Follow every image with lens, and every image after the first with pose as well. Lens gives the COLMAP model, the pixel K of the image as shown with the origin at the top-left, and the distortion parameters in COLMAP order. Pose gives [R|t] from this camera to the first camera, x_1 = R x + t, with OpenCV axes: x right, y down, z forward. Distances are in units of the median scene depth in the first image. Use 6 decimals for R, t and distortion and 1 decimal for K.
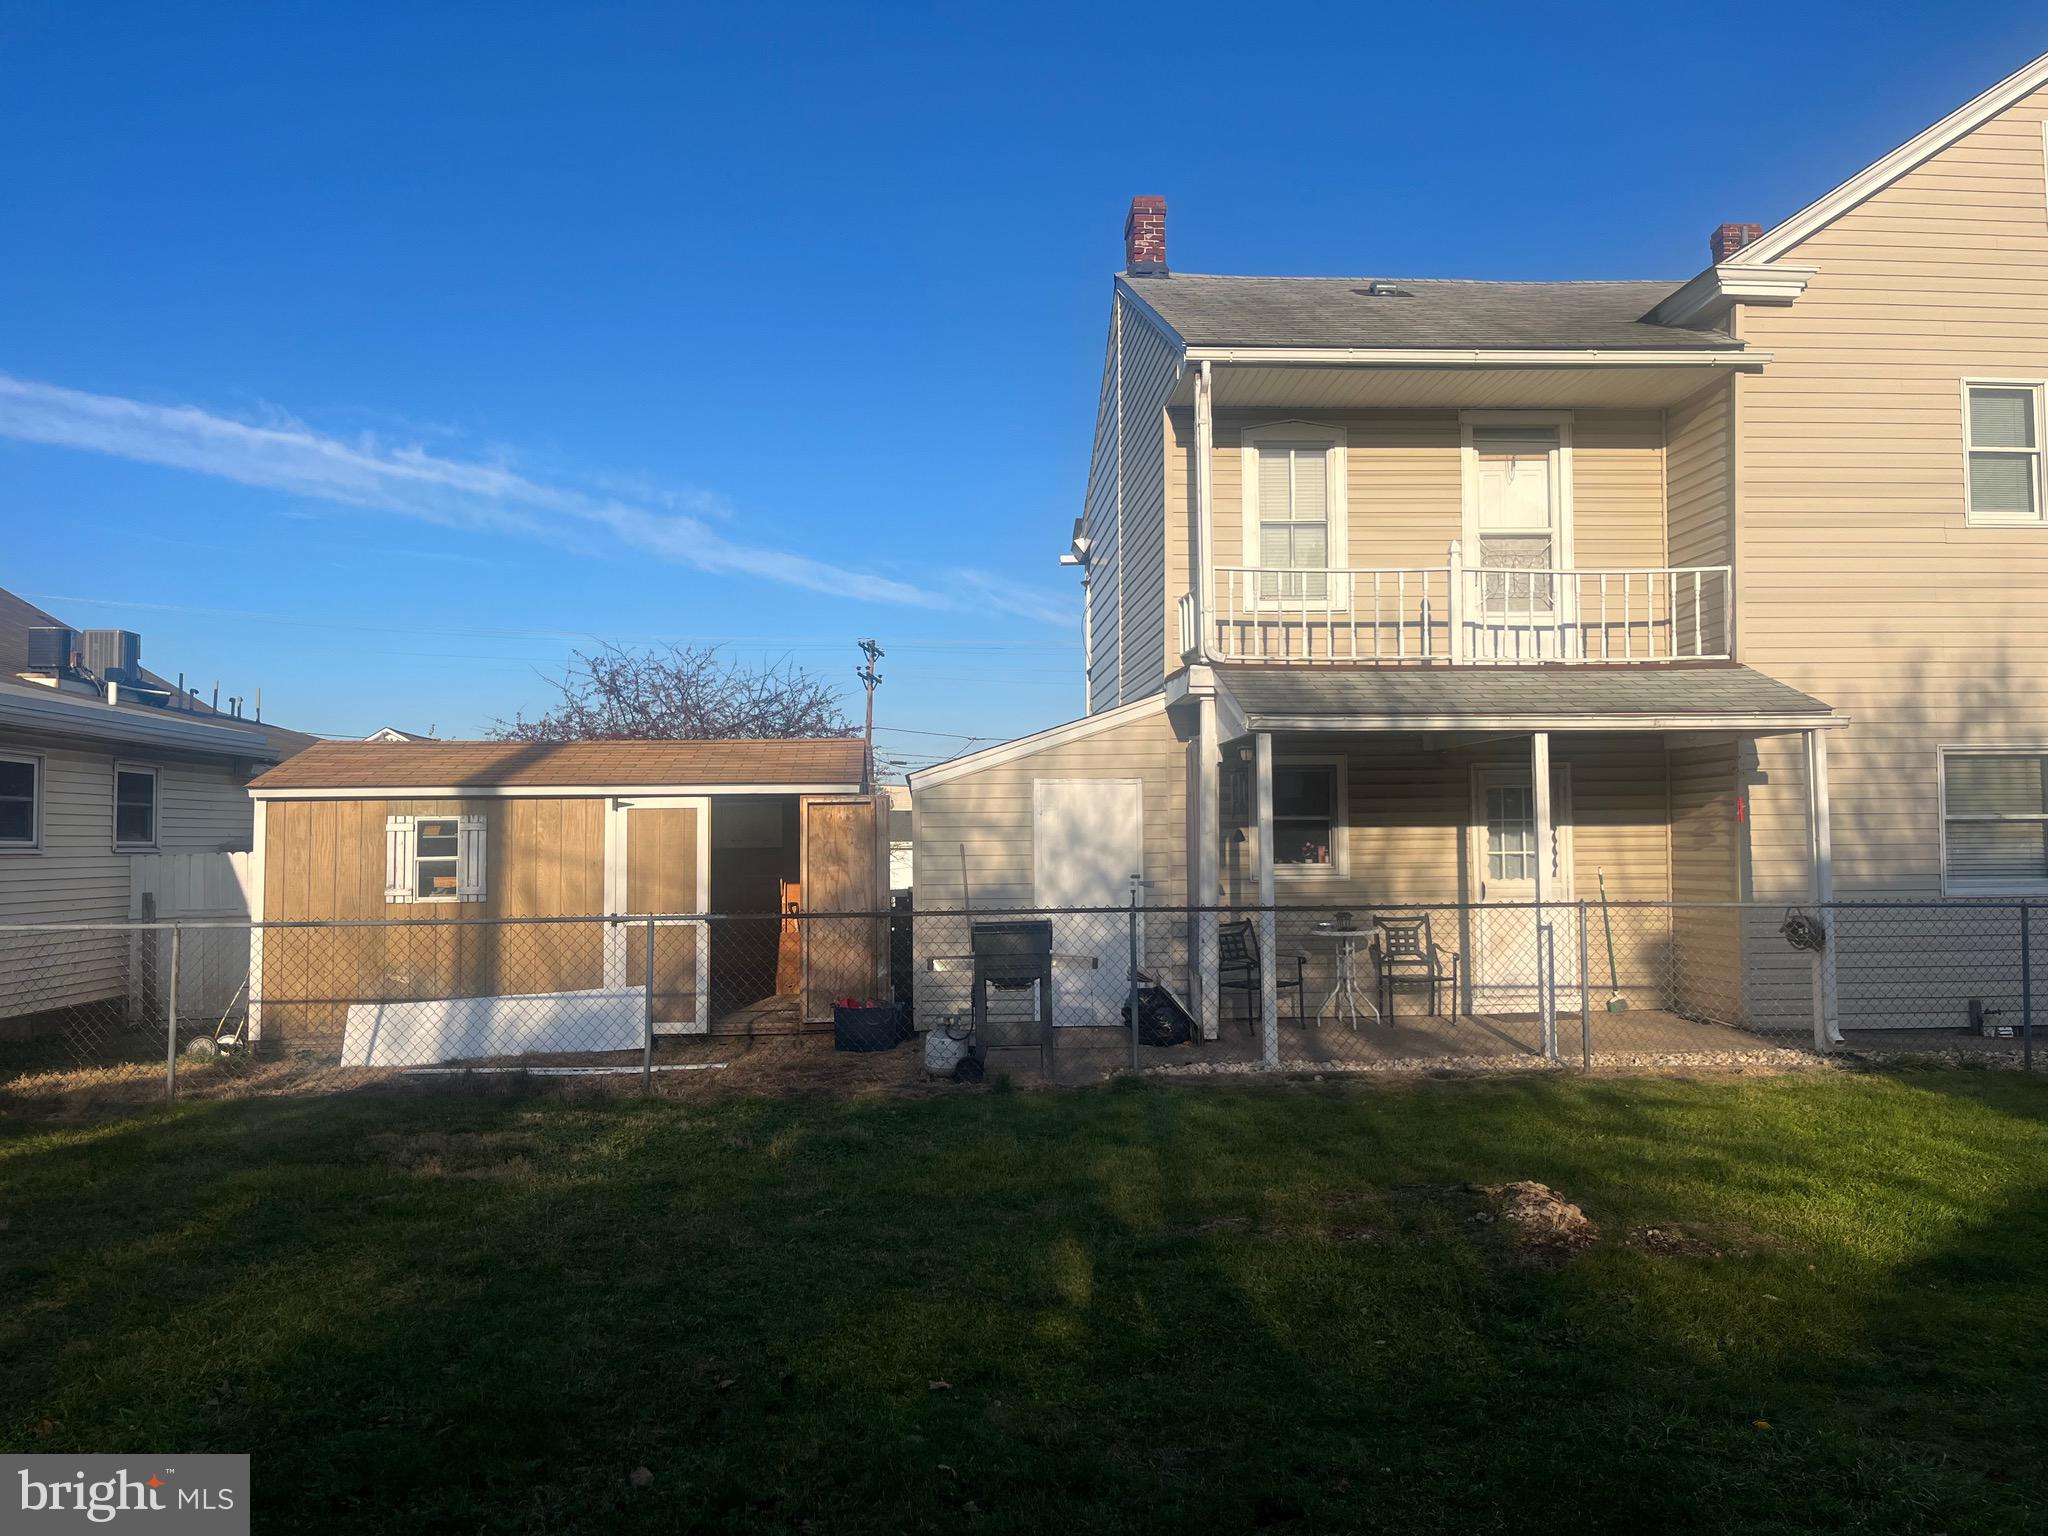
lens RADIAL K [[1546.7, 0, 1026.5], [0, 1546.7, 778.5], [0, 0, 1]] dist [0.053931, -0.087214]
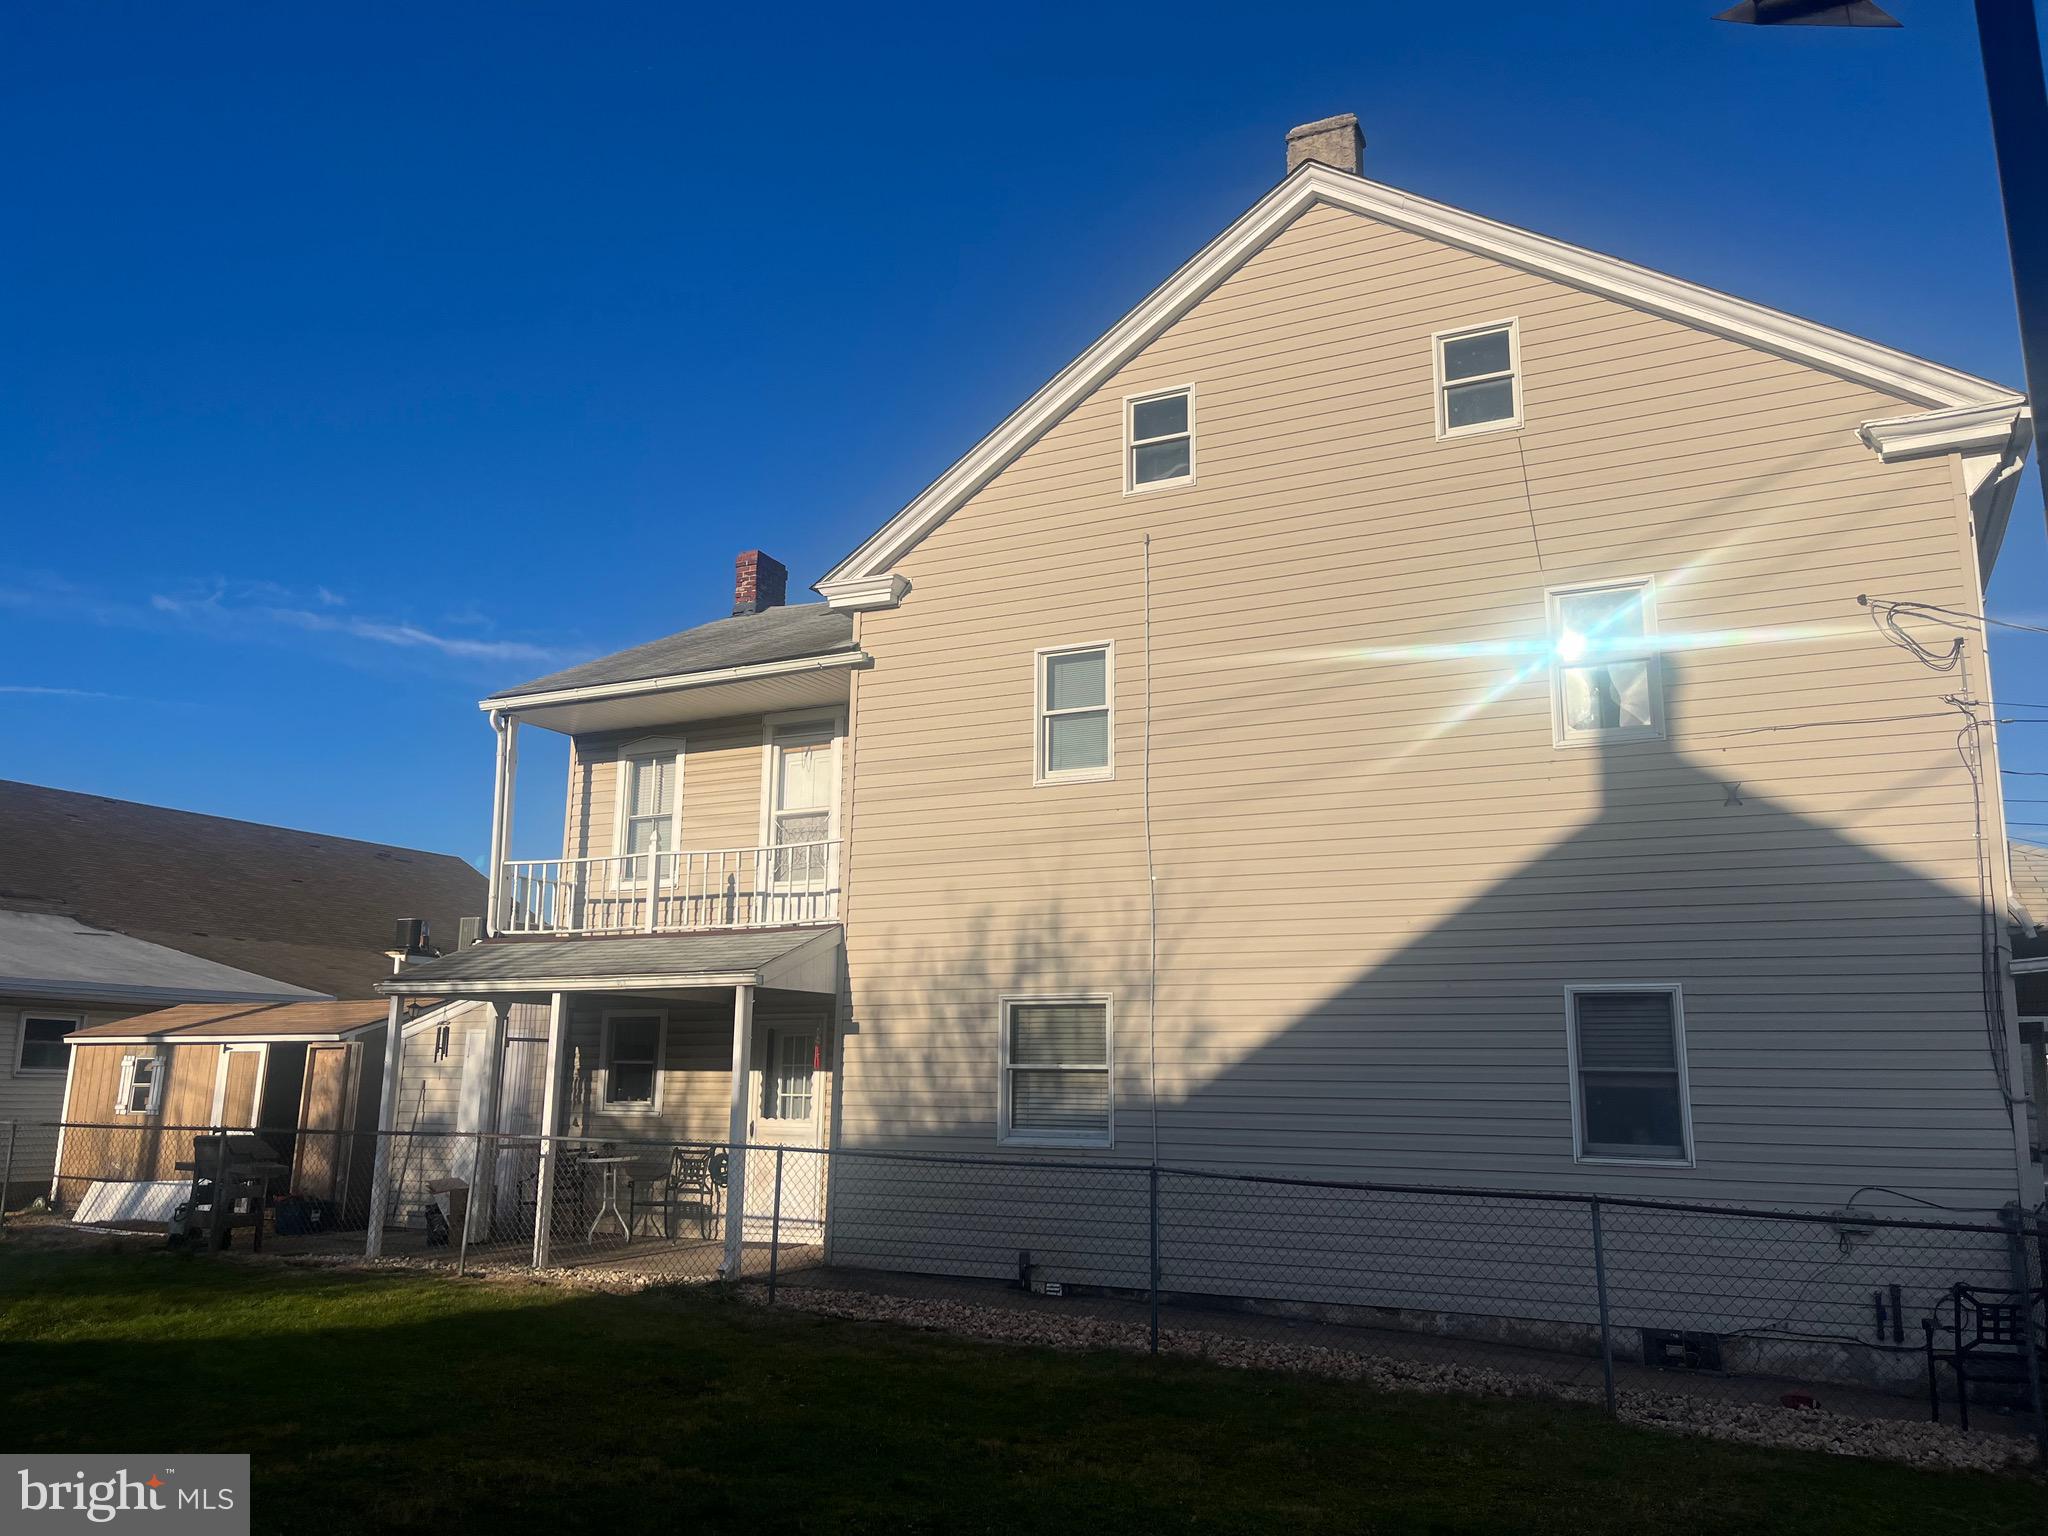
lens RADIAL K [[1546.7, 0, 1029.8], [0, 1546.7, 752.1], [0, 0, 1]] dist [0.053931, -0.087214]
pose [[0.867500, -0.087702, -0.489645, 1.100747], [0.004750, 0.985751, -0.168147, -0.007747], [0.497415, 0.143542, 0.855555, 0.092905]]
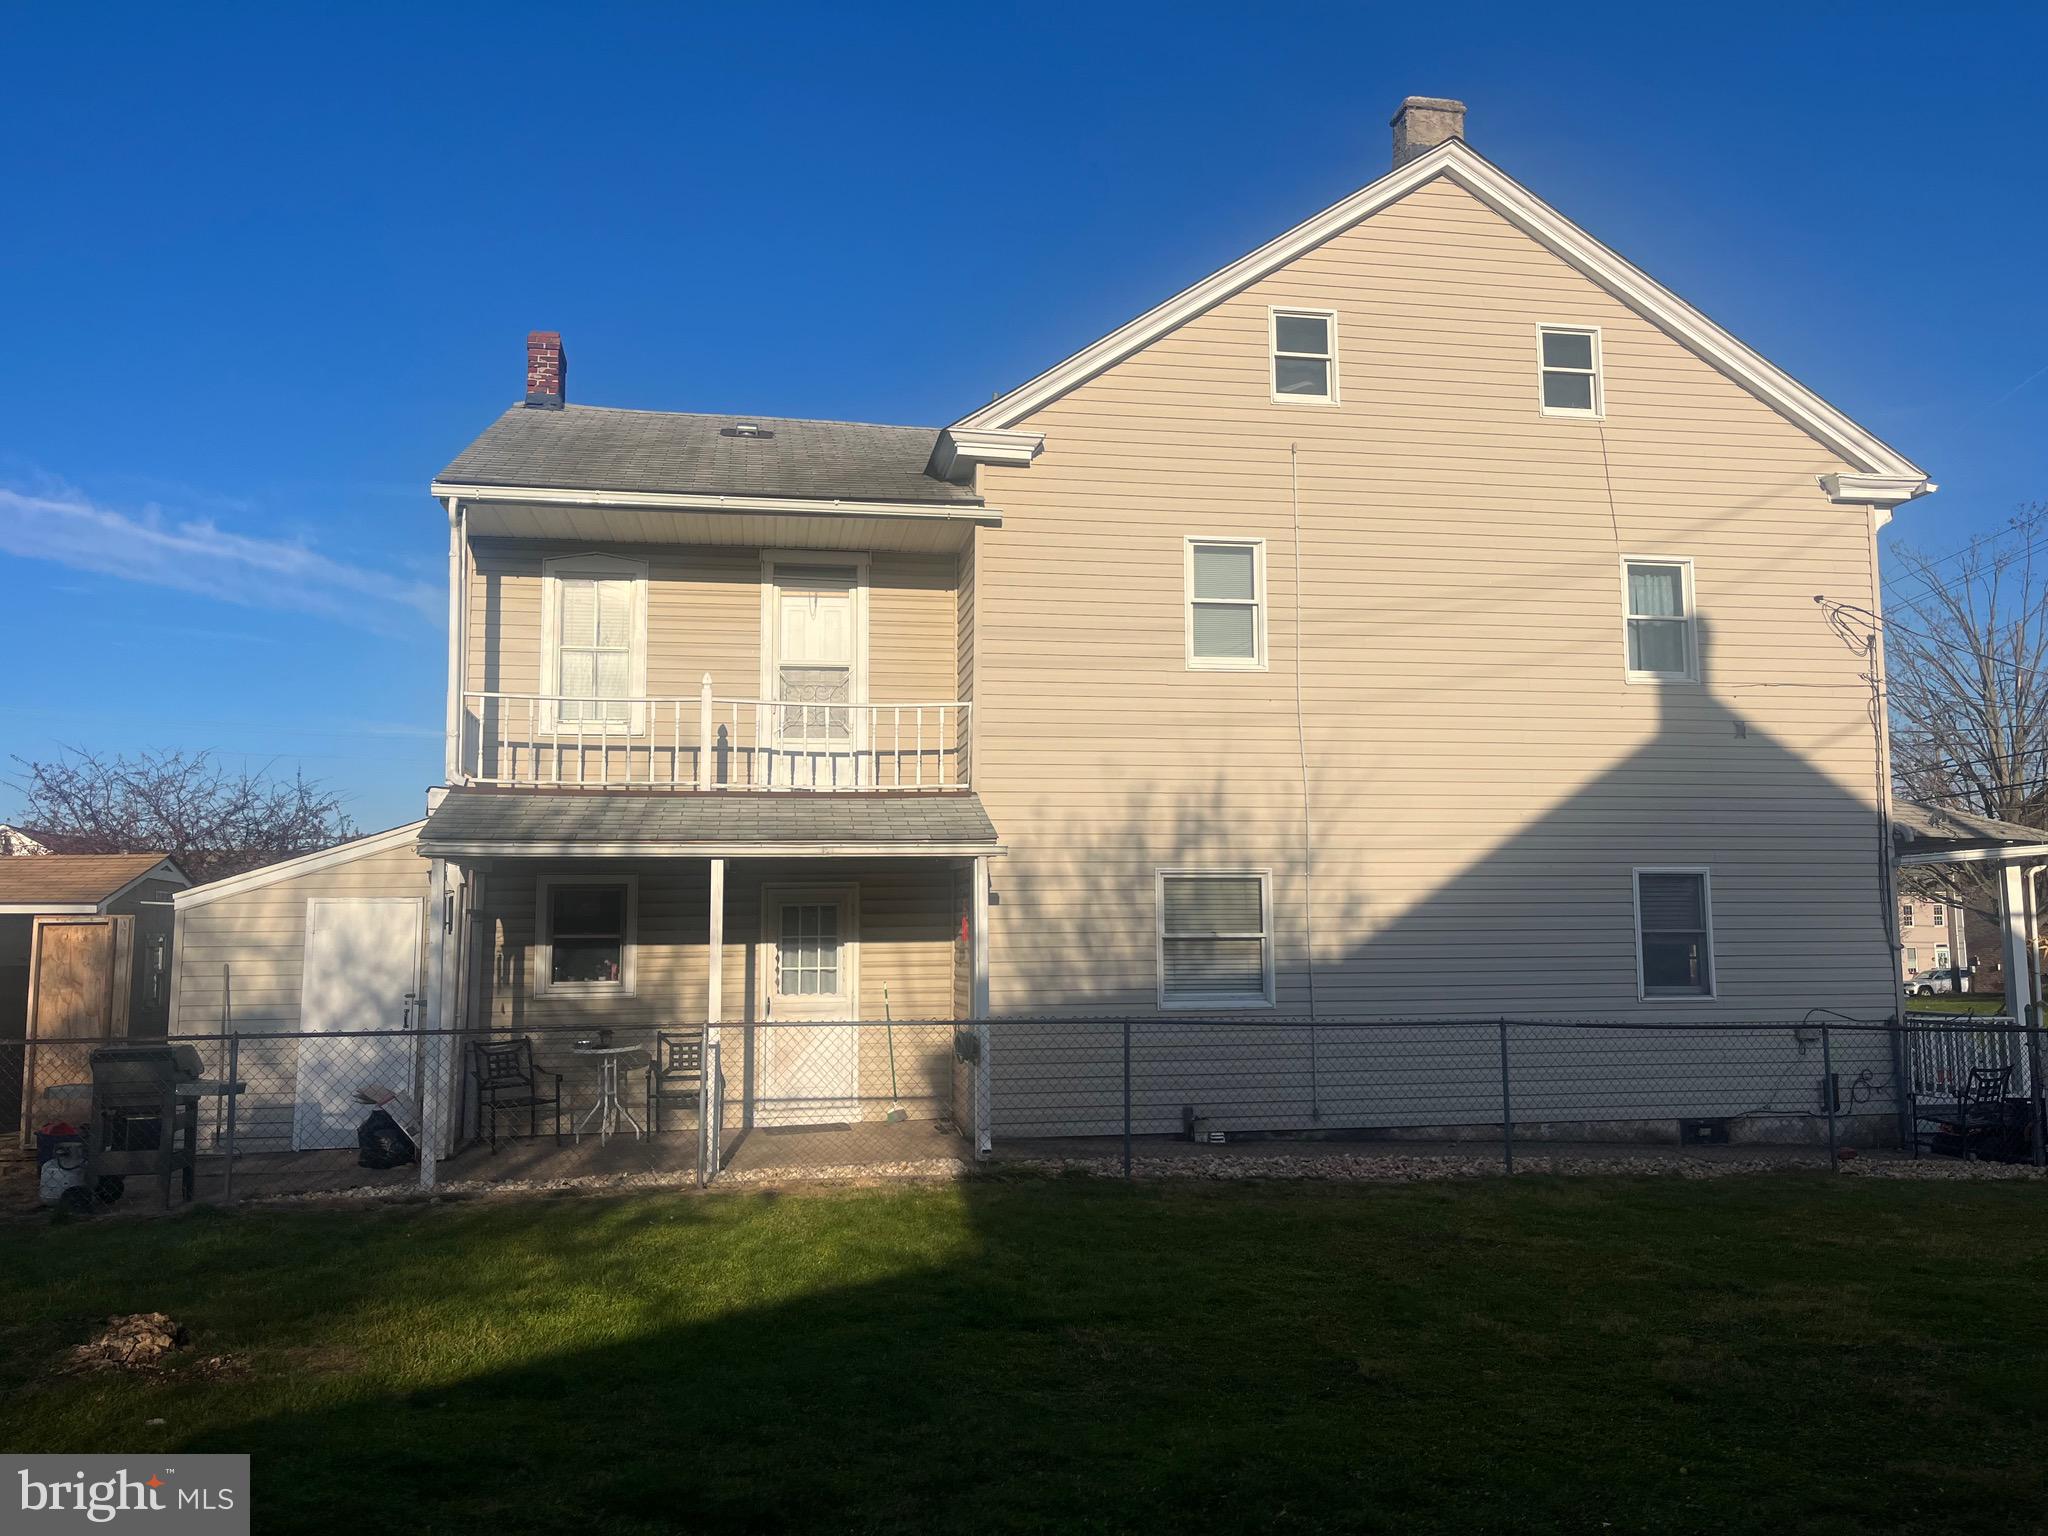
lens RADIAL K [[1546.7, 0, 1038.1], [0, 1546.7, 754.0], [0, 0, 1]] dist [0.053931, -0.087214]
pose [[0.992459, 0.013070, 0.121879, 0.360189], [-0.003845, 0.997129, -0.075620, -0.018961], [-0.122517, 0.074581, 0.989660, -0.063745]]
